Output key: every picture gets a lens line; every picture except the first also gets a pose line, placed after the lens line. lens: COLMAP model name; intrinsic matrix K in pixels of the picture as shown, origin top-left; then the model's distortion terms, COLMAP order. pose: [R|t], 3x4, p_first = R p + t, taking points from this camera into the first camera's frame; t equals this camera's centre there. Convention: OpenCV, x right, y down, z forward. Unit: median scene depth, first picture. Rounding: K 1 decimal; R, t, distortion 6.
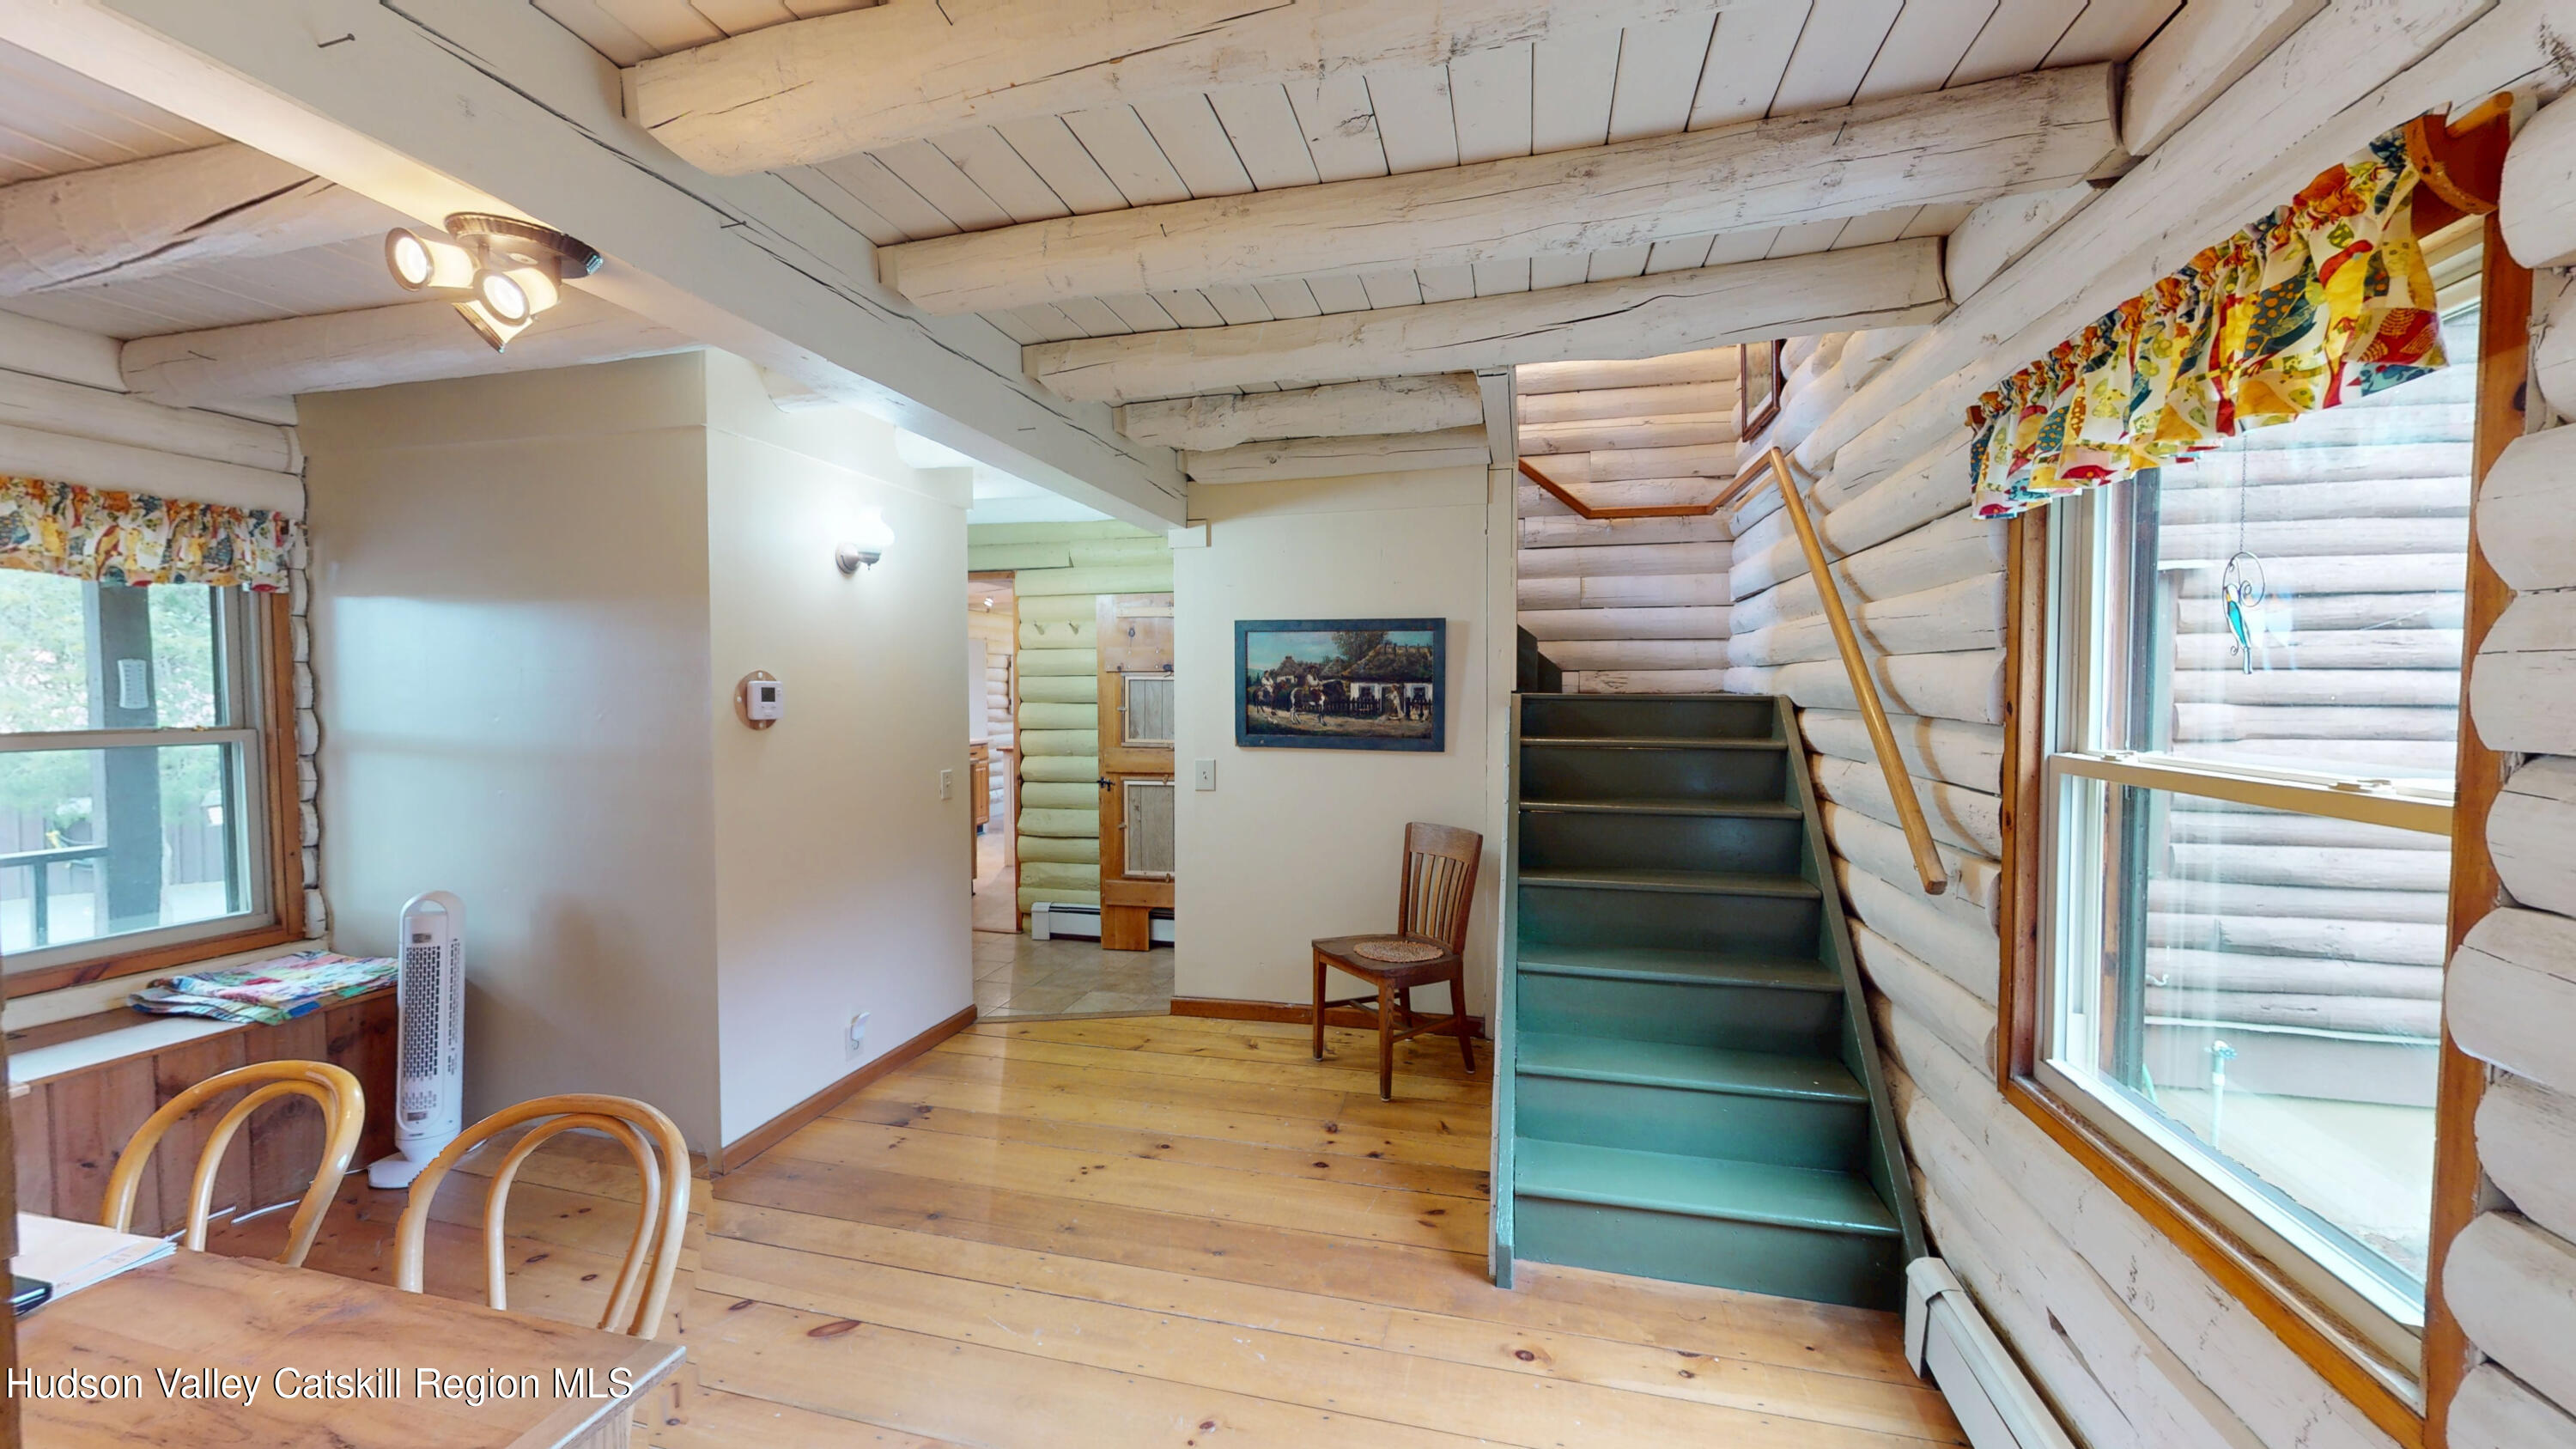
lens RADIAL K [[948.7, 0, 1292.2], [0, 948.7, 719.6], [0, 0, 1]] dist [0.002169, 0.000468]
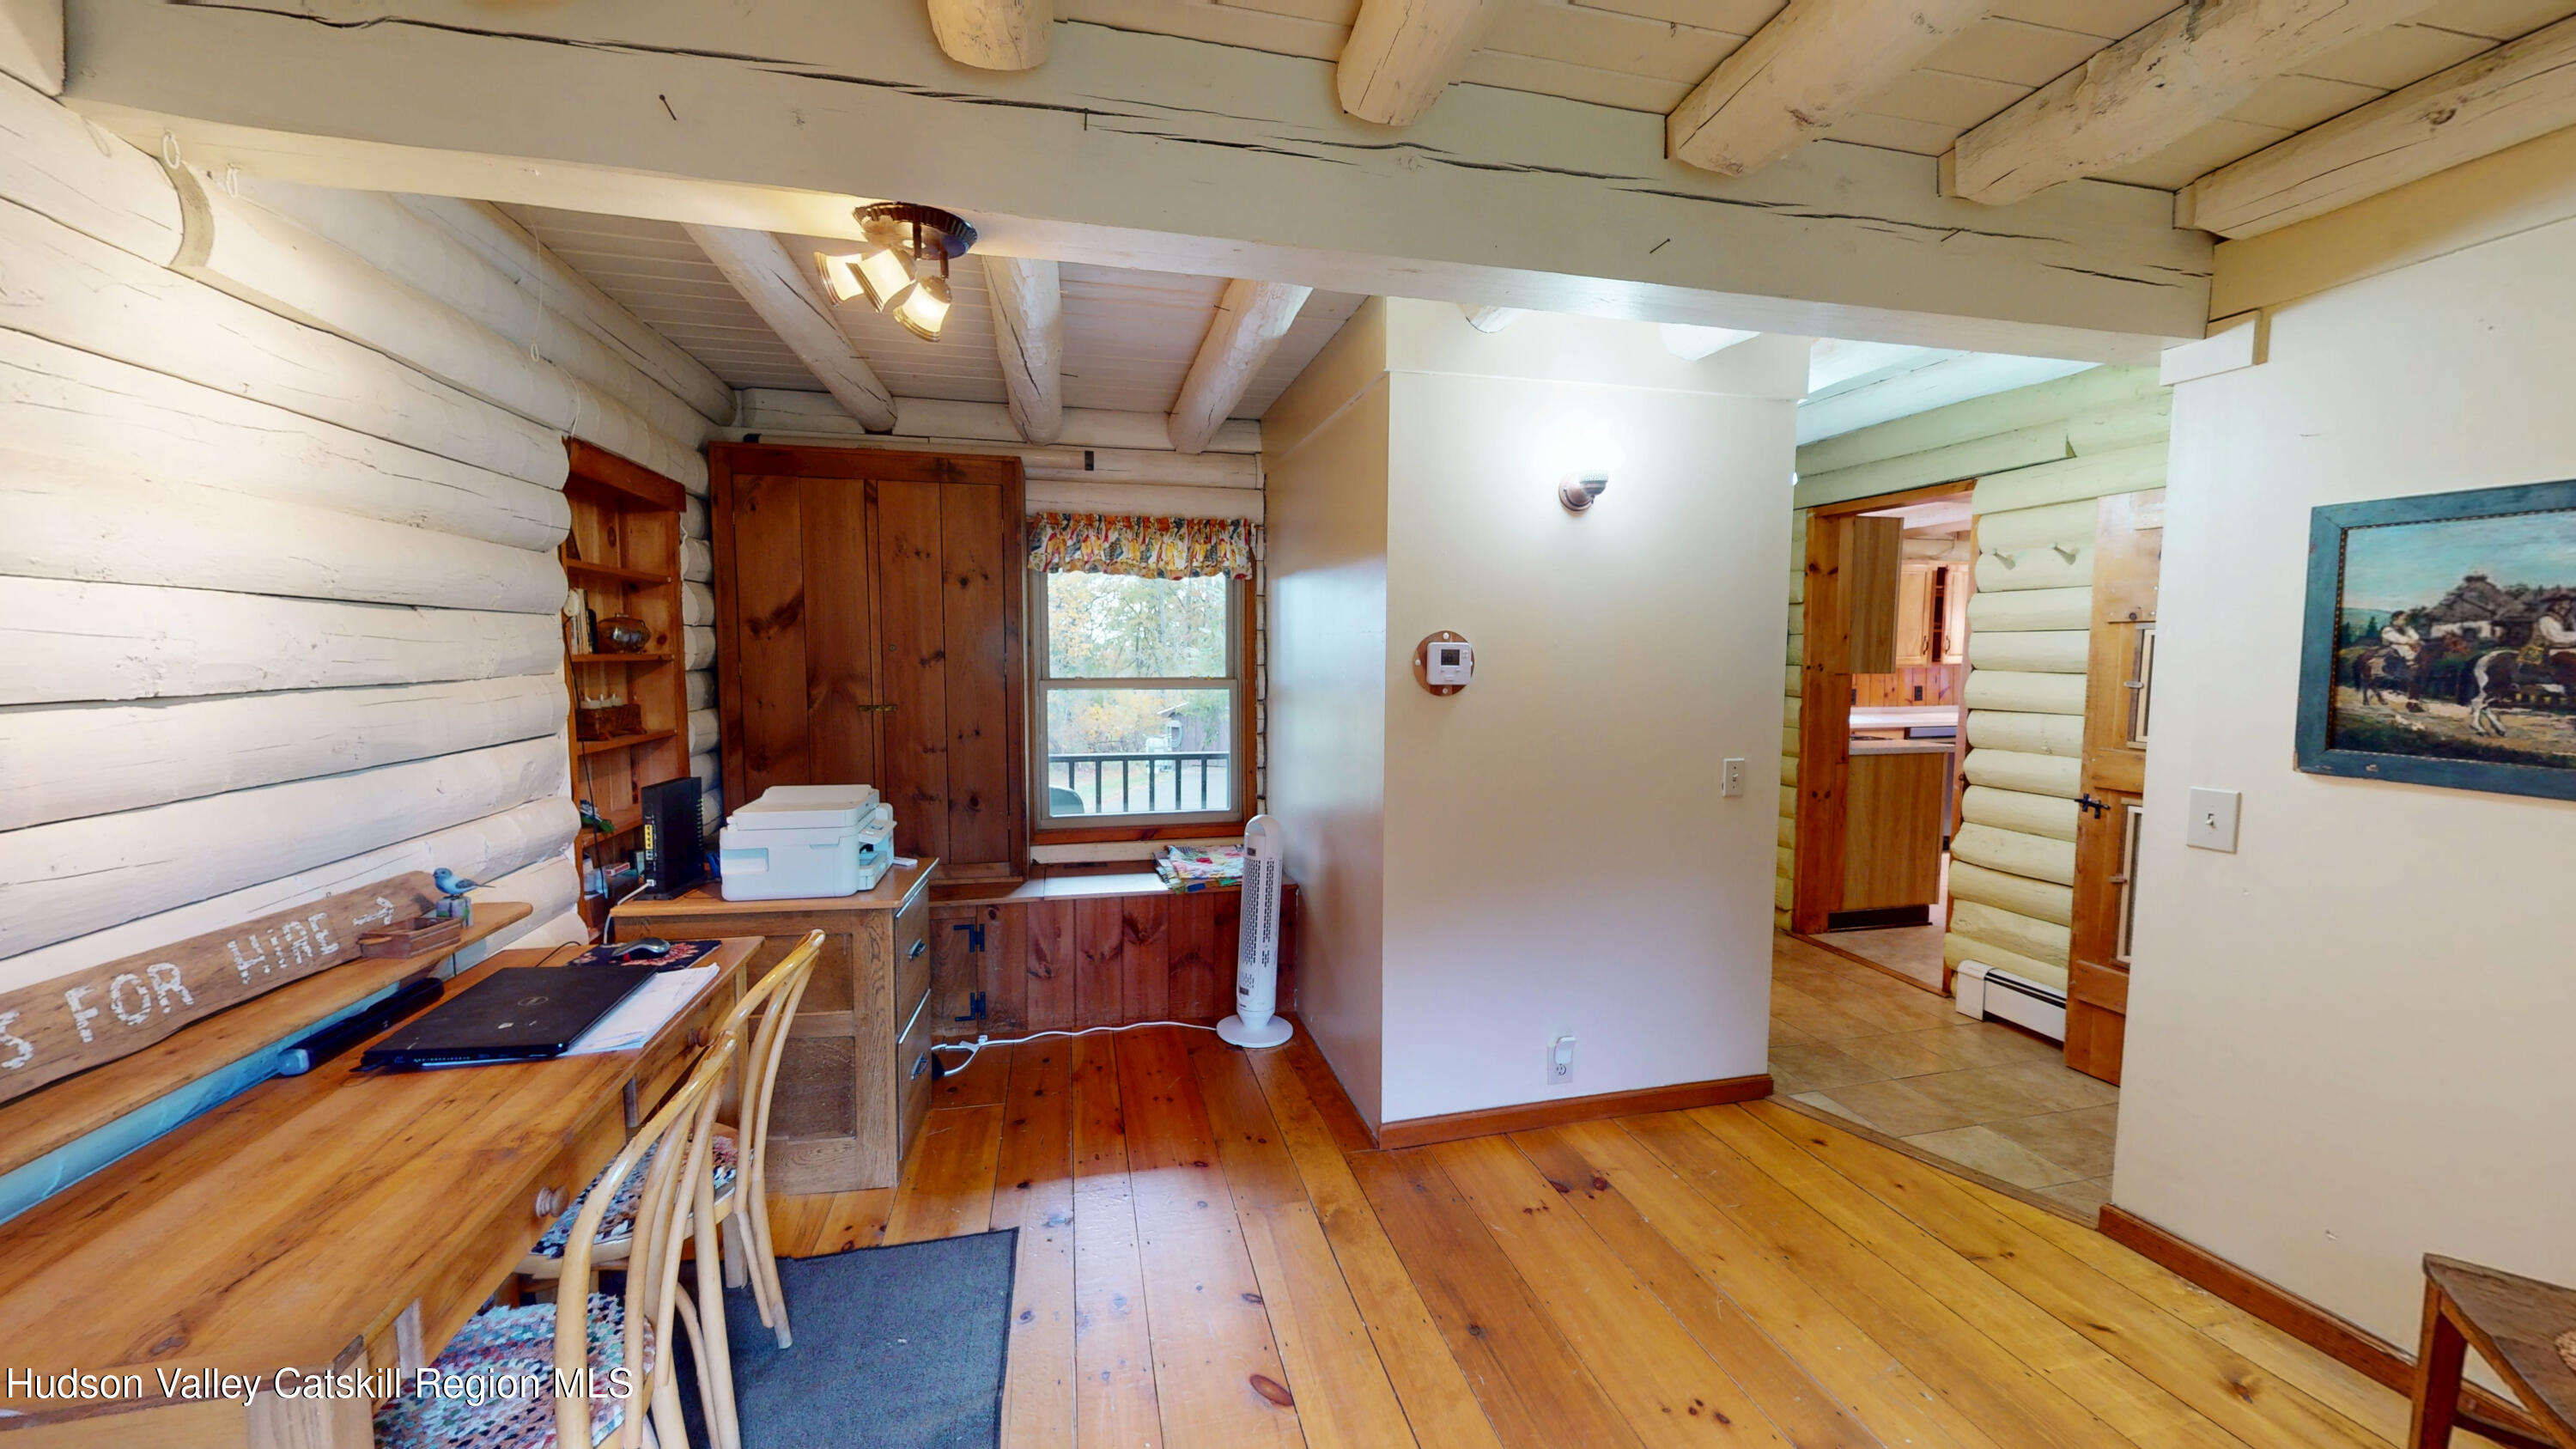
lens RADIAL K [[948.7, 0, 1284.8], [0, 948.7, 723.4], [0, 0, 1]] dist [0.002169, 0.000468]
pose [[0.464648, 0.069769, -0.882743, 0.131196], [-0.028579, 0.997553, 0.063800, -0.012447], [0.885034, -0.004417, 0.465505, 0.324134]]
